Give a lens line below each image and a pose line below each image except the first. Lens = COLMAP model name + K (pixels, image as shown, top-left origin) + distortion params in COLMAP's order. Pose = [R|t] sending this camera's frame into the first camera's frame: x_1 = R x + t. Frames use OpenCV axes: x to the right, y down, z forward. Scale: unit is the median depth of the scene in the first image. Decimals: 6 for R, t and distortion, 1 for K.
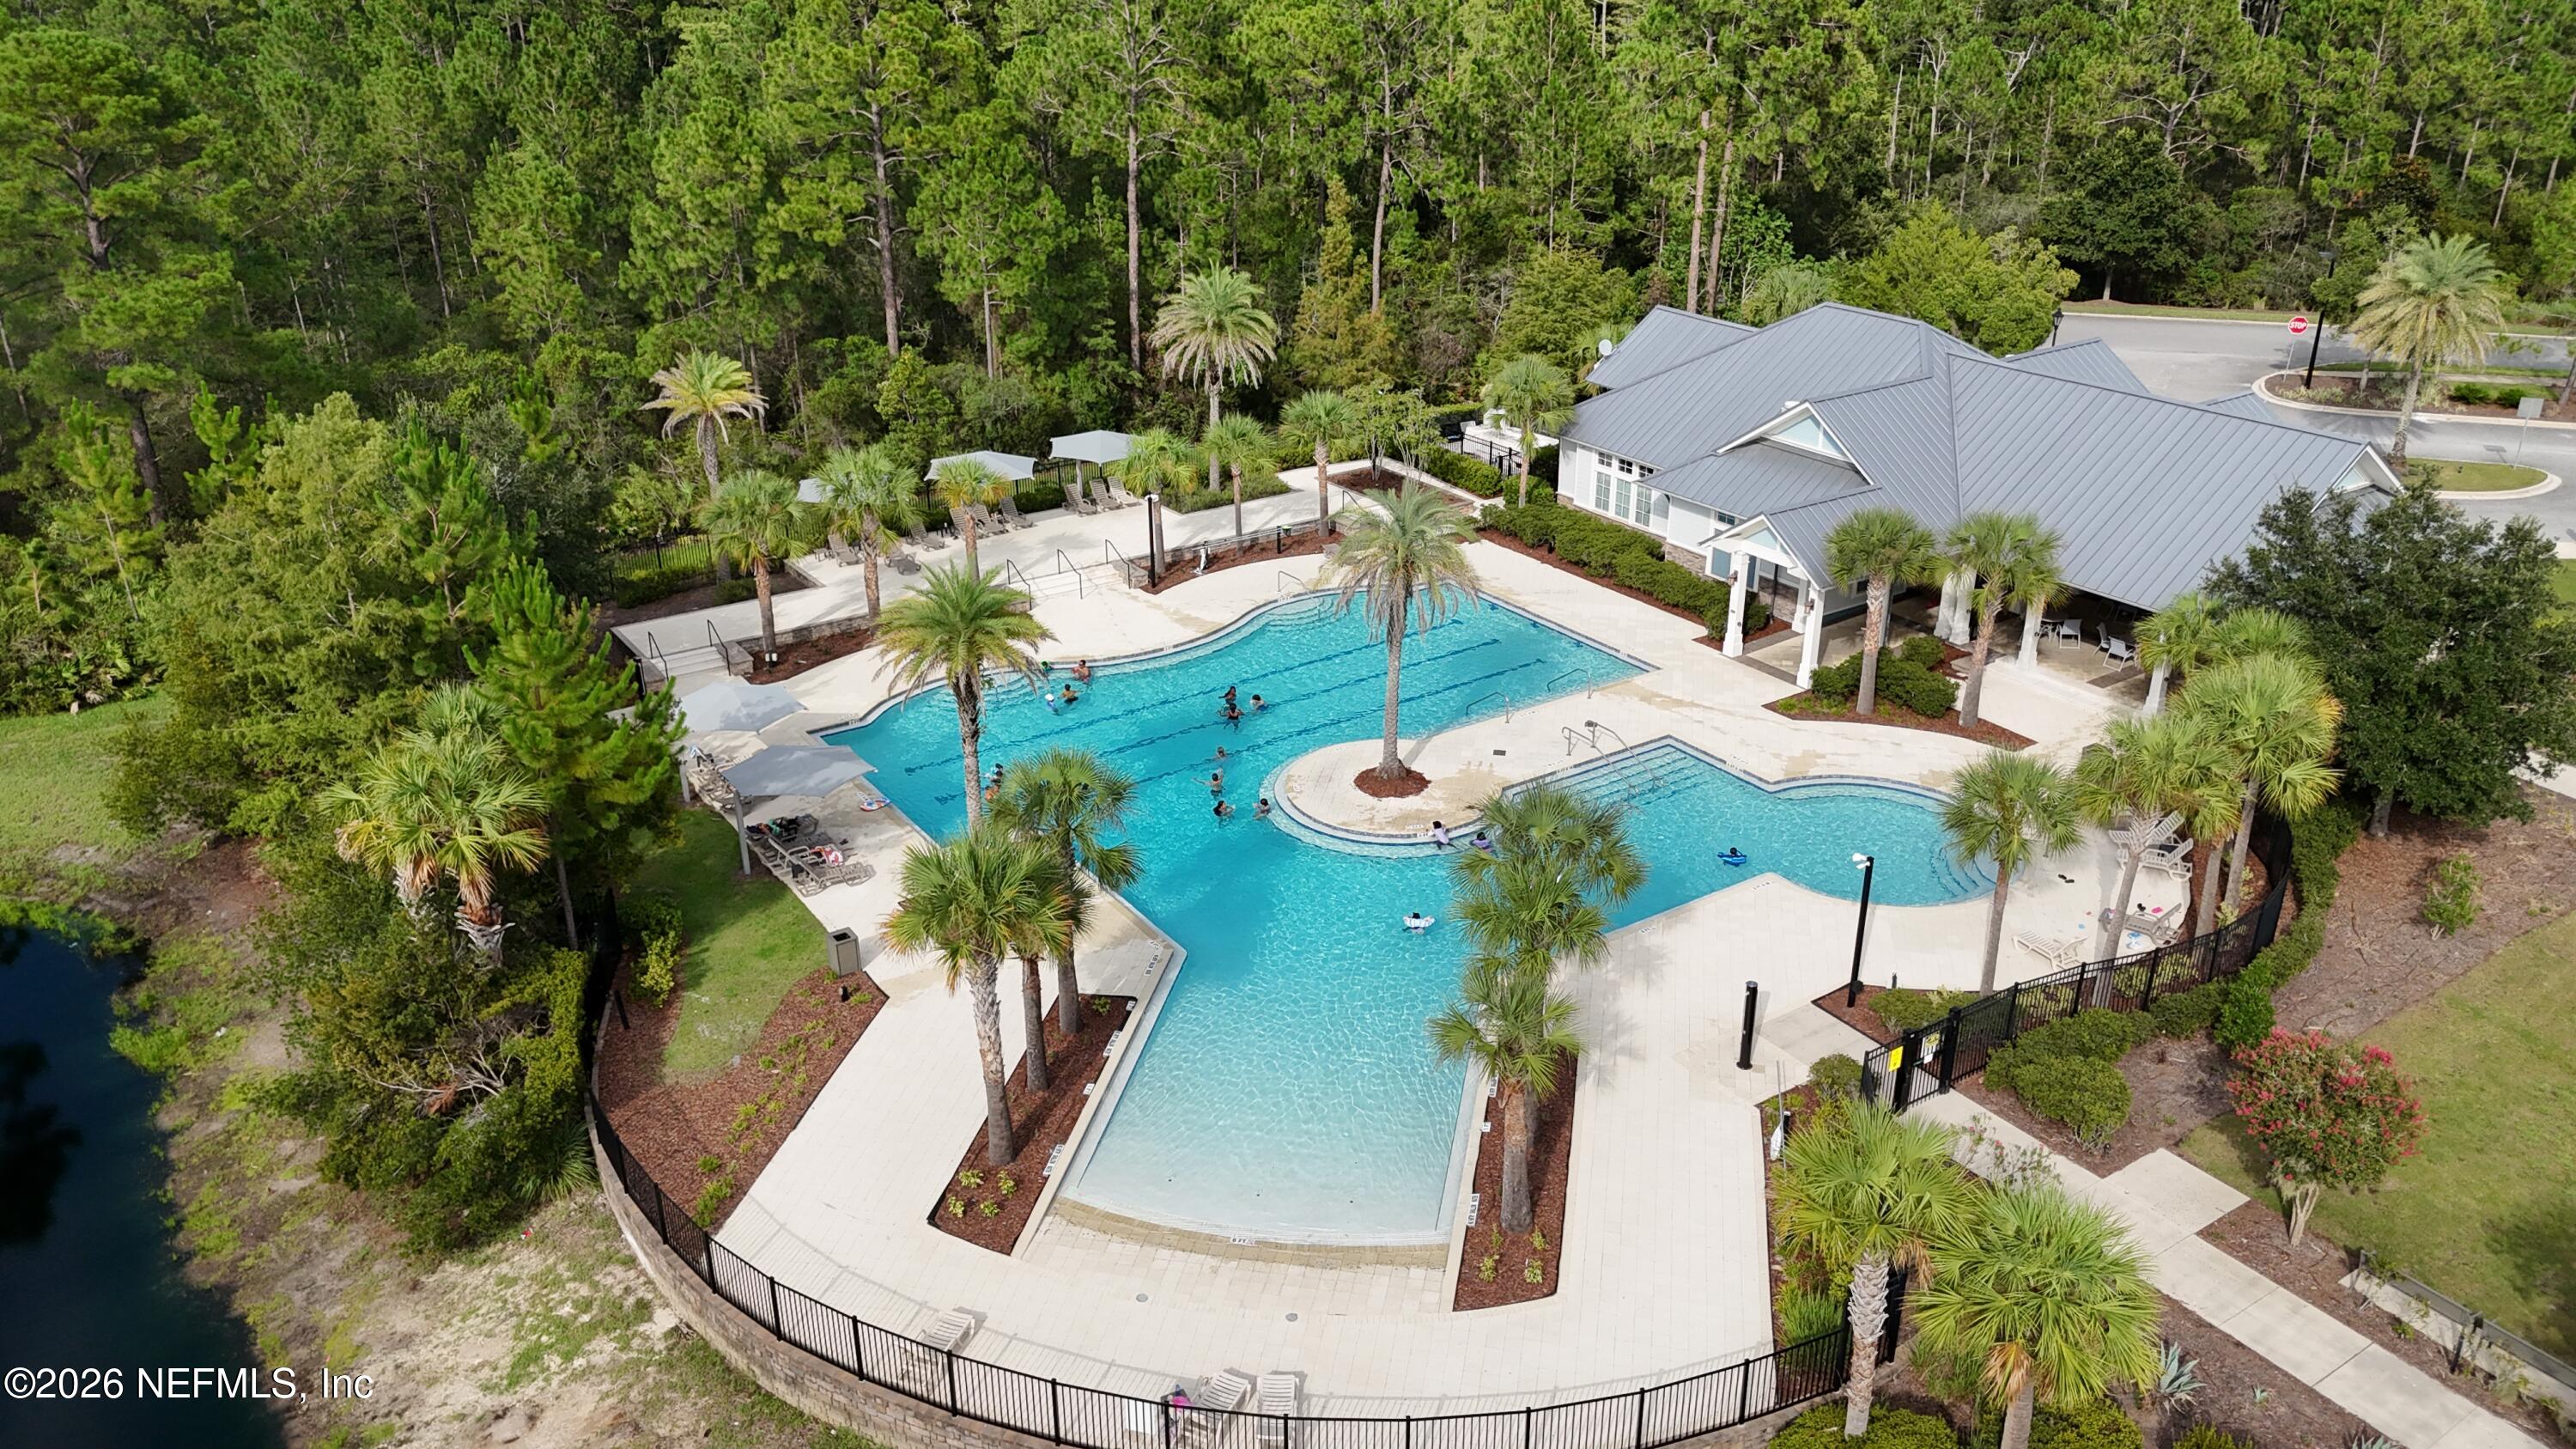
lens RADIAL K [[1931.7, 0, 1288.0], [0, 1931.7, 724.5], [0, 0, 1]] dist [0.080268, -0.096944]
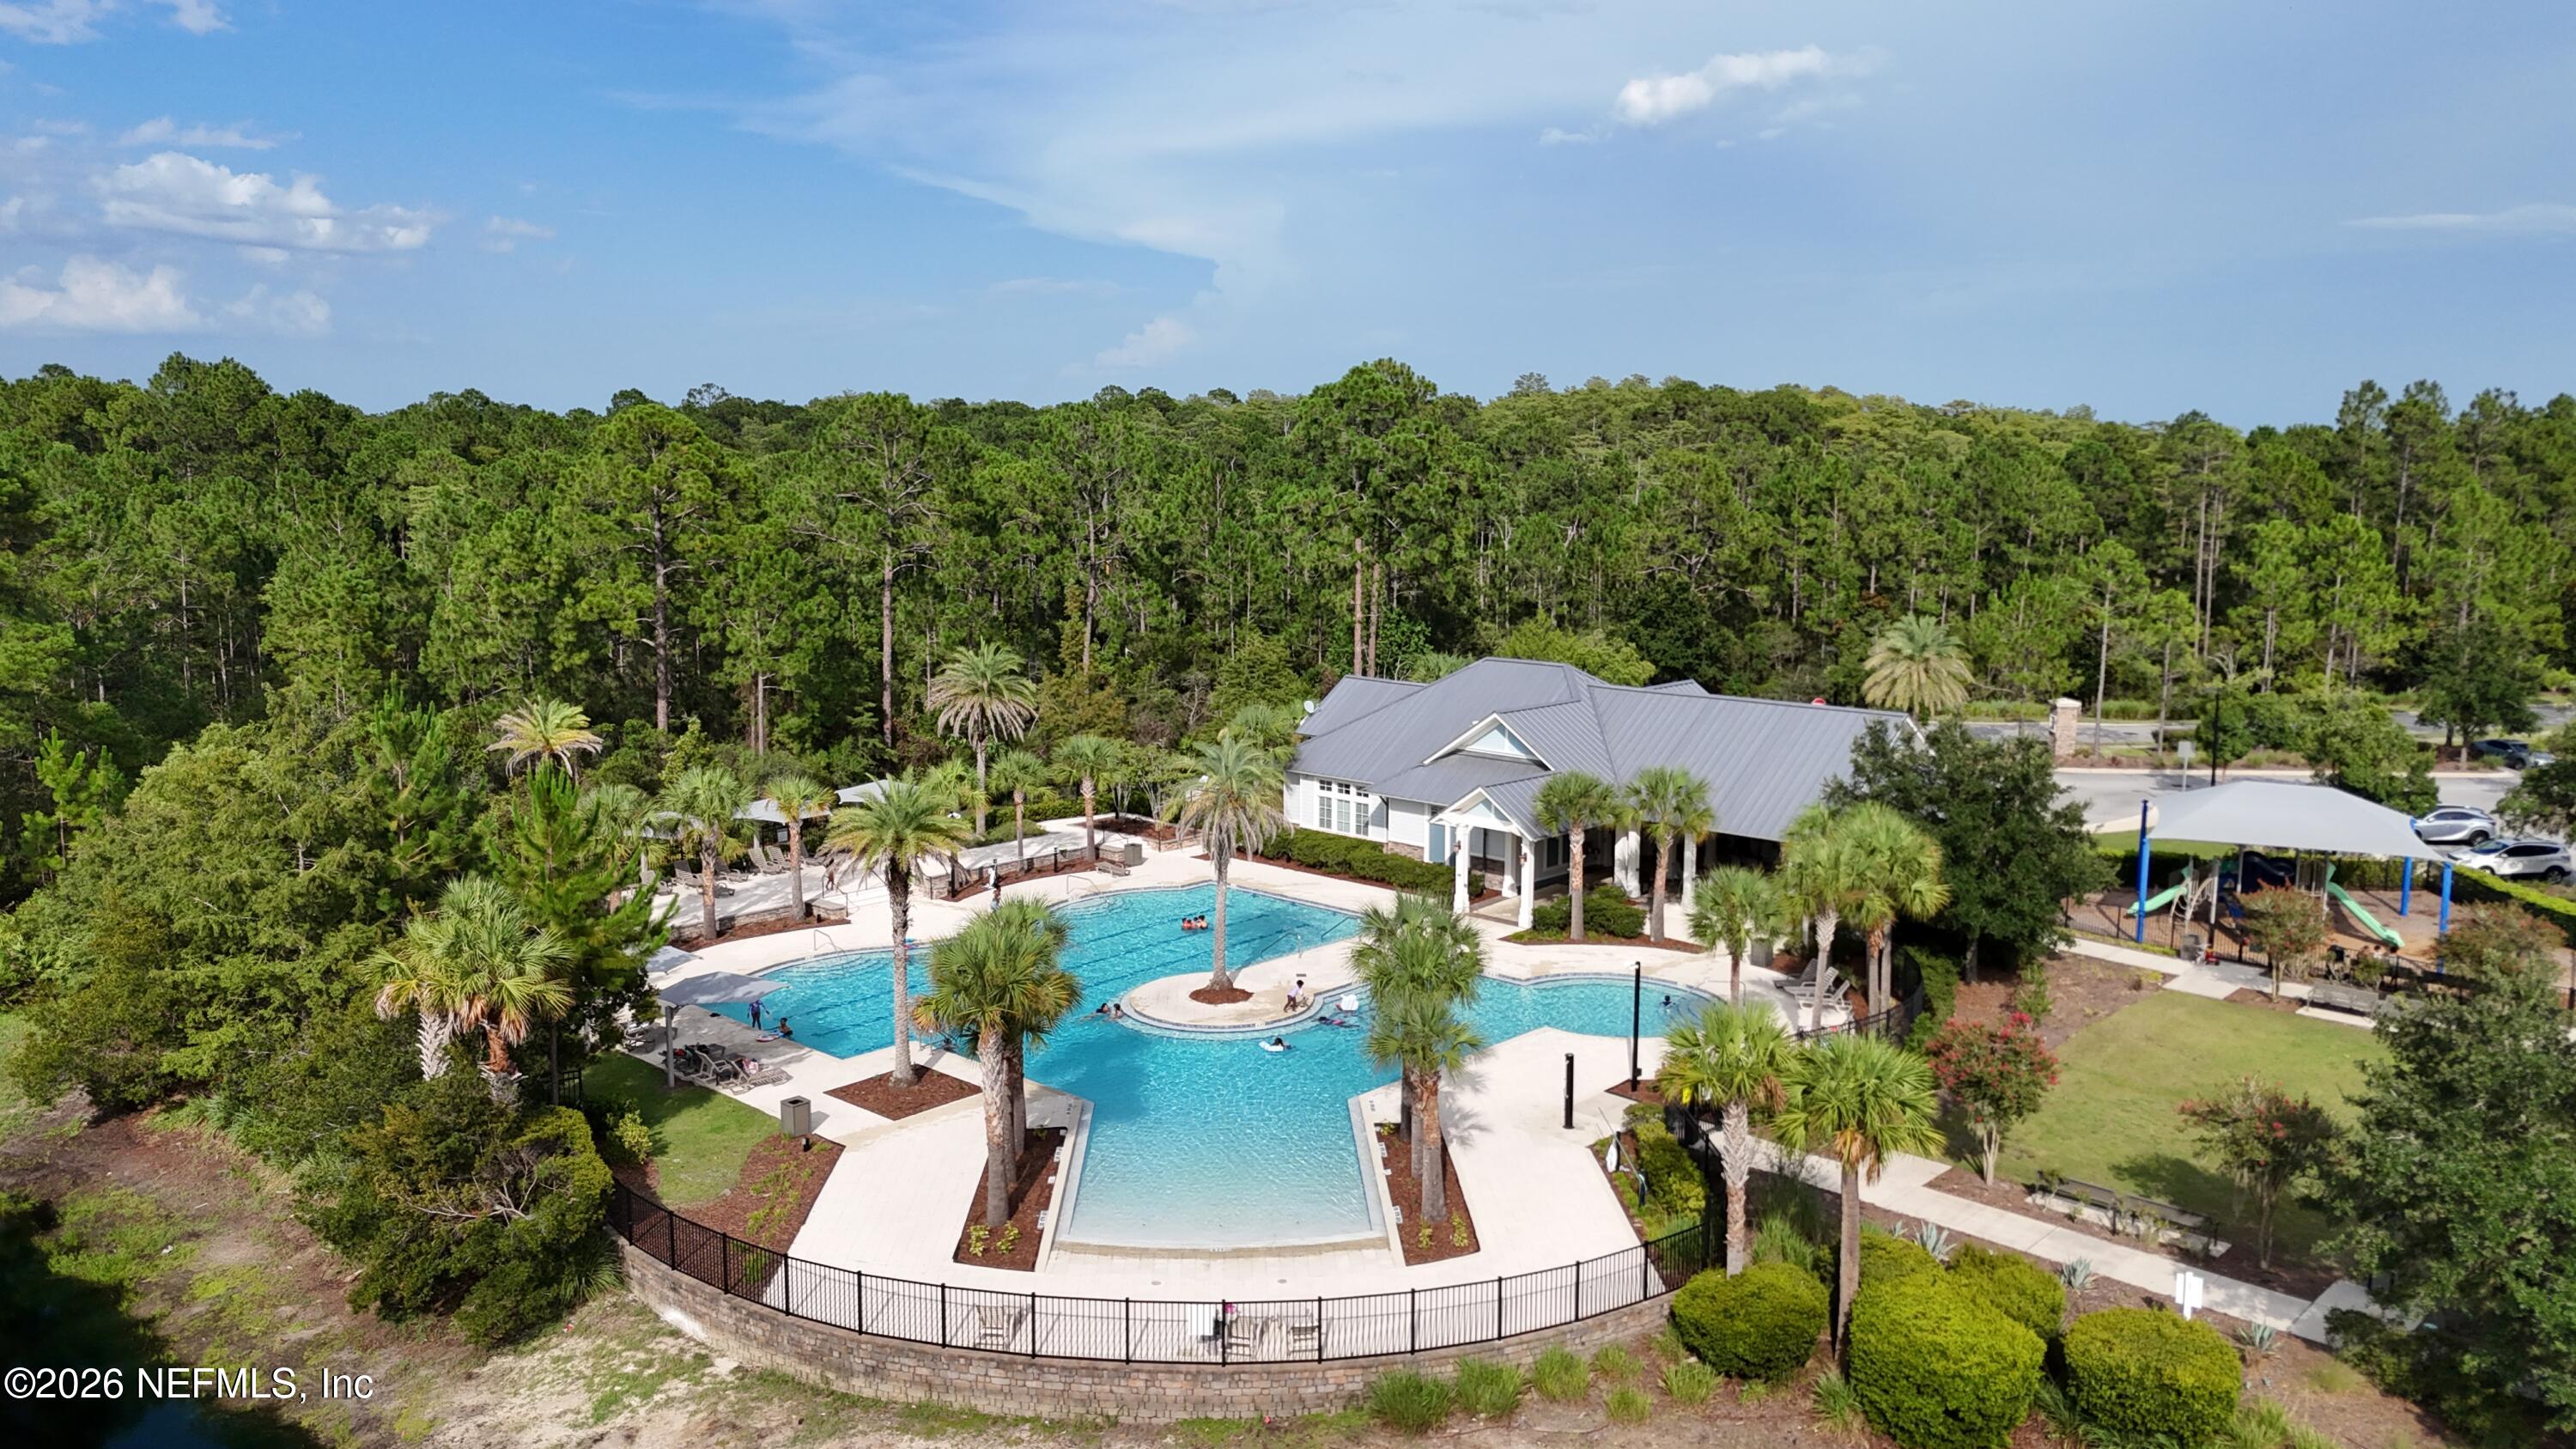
lens RADIAL K [[1931.7, 0, 1288.0], [0, 1931.7, 724.5], [0, 0, 1]] dist [0.080268, -0.096944]
pose [[0.973539, -0.018217, 0.227794, -0.158887], [0.079978, 0.960936, -0.264963, 0.172555], [-0.214069, 0.276171, 0.936965, -0.150317]]
